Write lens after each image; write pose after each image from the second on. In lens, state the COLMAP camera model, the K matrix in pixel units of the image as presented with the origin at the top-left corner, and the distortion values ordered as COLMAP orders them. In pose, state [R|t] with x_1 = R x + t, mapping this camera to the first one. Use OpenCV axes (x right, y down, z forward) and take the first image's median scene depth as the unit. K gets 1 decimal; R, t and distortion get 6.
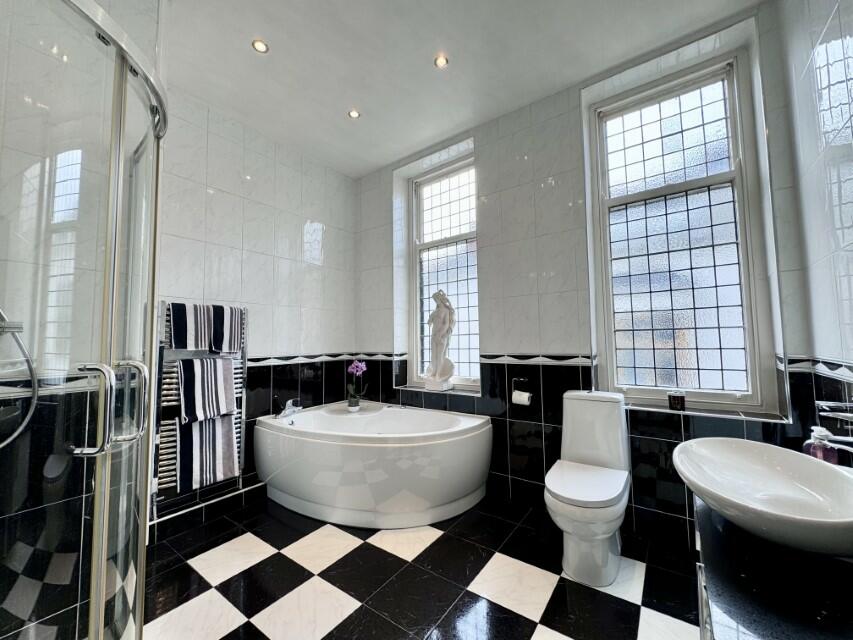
lens RADIAL K [[339.9, 0, 423.7], [0, 339.9, 321.4], [0, 0, 1]] dist [0.000000, 0.000142]
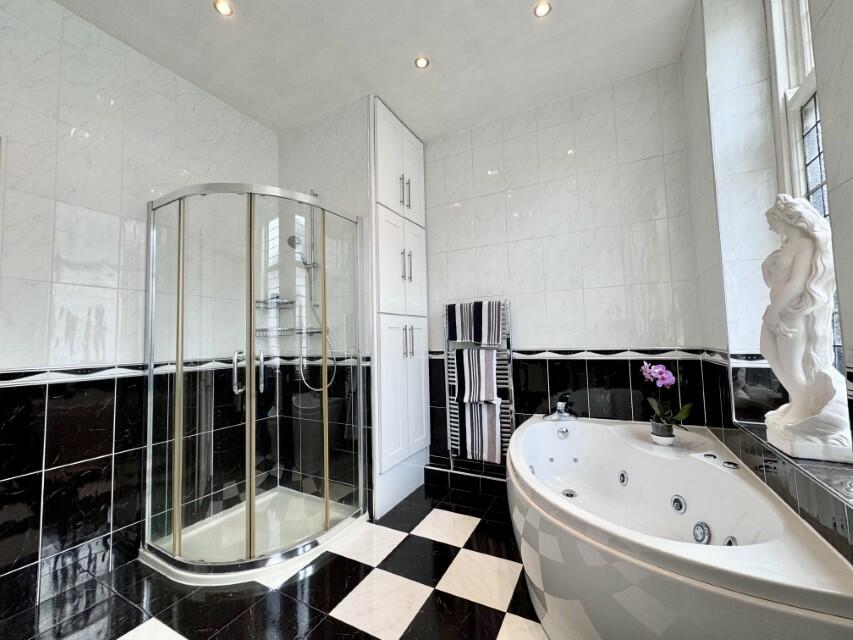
lens RADIAL K [[339.9, 0, 425.4], [0, 339.9, 319.6], [0, 0, 1]] dist [0.000000, 0.000142]
pose [[0.139526, -0.045505, -0.989172, 0.469048], [0.084178, 0.995873, -0.033940, 0.034563], [0.986634, -0.078531, 0.142781, 0.671738]]
